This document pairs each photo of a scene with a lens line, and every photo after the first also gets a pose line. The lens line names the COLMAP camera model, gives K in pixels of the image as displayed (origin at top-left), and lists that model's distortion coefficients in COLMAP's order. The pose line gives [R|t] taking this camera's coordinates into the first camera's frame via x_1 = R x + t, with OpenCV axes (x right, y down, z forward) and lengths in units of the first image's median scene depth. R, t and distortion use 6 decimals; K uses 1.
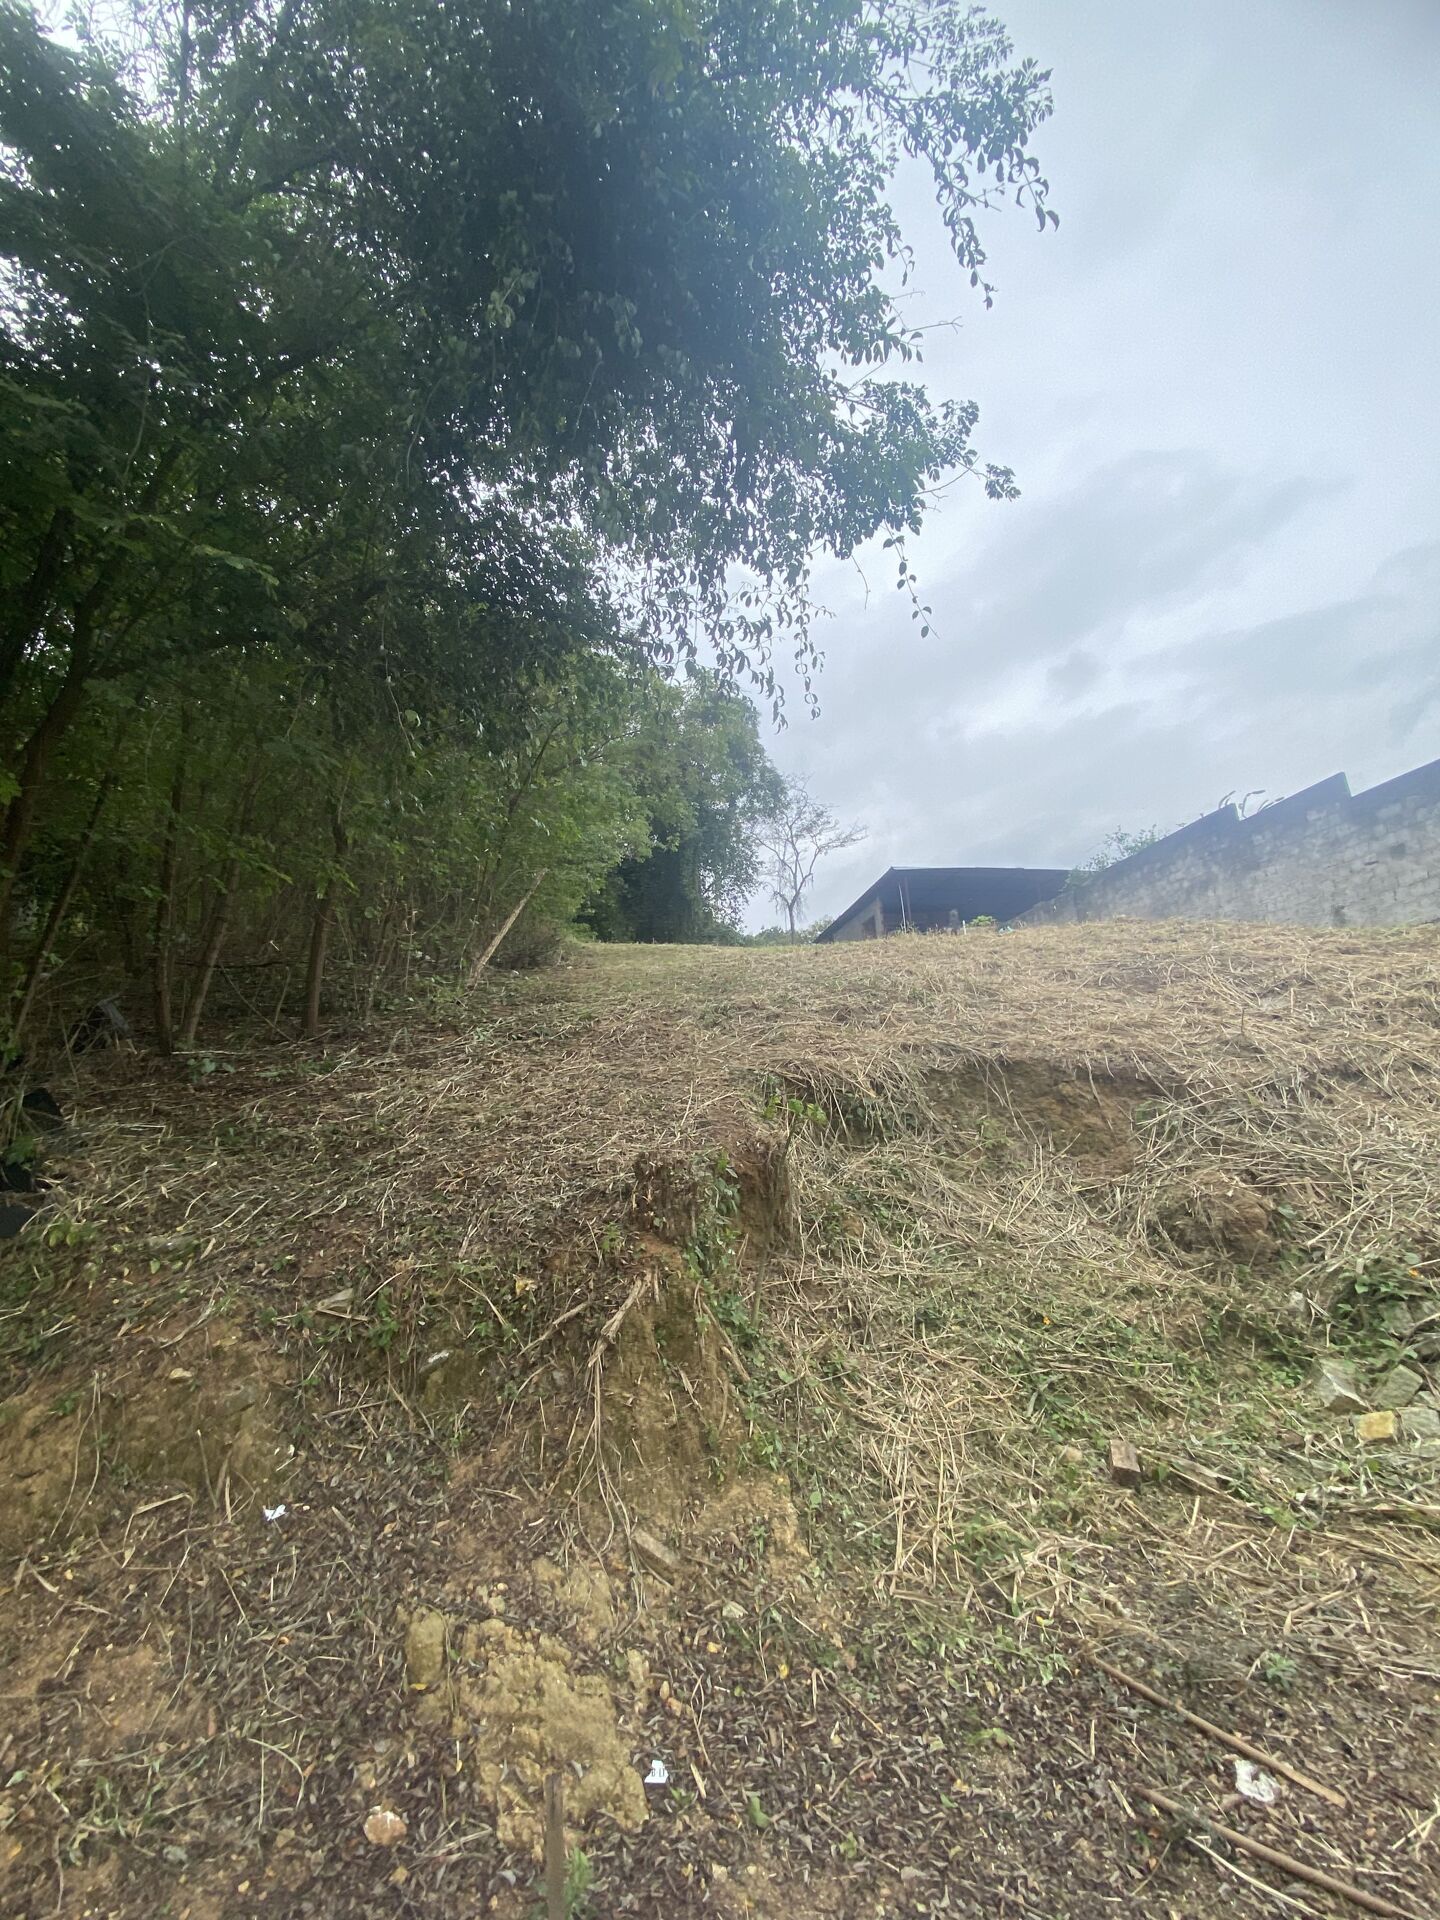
lens RADIAL K [[776.4, 0, 714.2], [0, 776.4, 948.0], [0, 0, 1]] dist [0.008463, -0.015006]
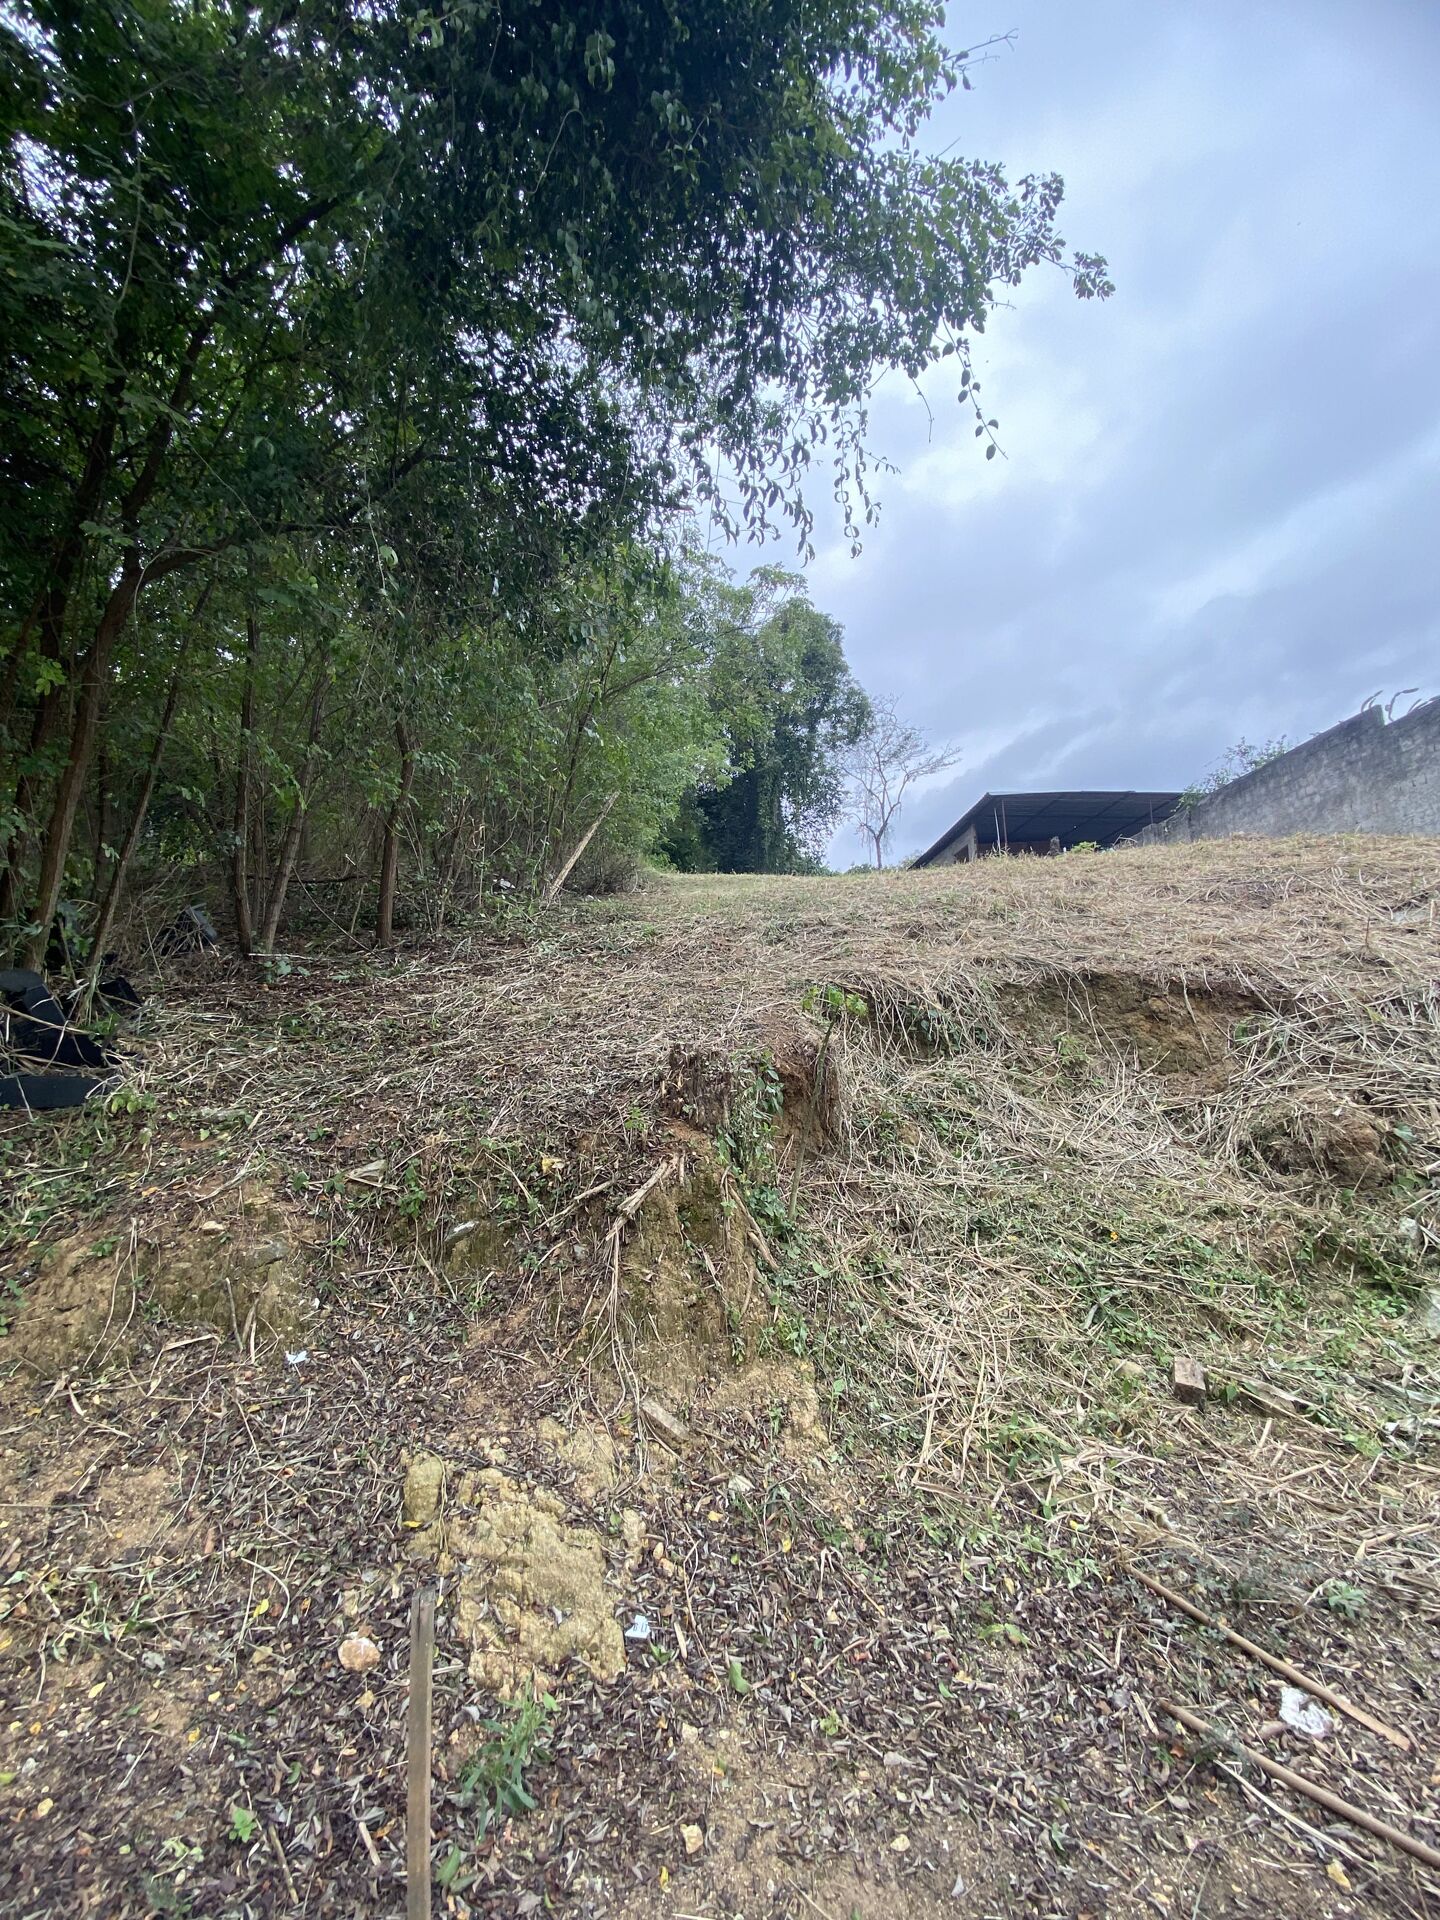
lens RADIAL K [[771.3, 0, 721.7], [0, 771.3, 959.0], [0, 0, 1]] dist [0.014769, -0.017939]
pose [[0.993570, 0.007637, -0.112963, 0.098458], [0.001751, 0.996566, 0.082778, 0.111492], [0.113207, -0.082444, 0.990145, 0.085751]]
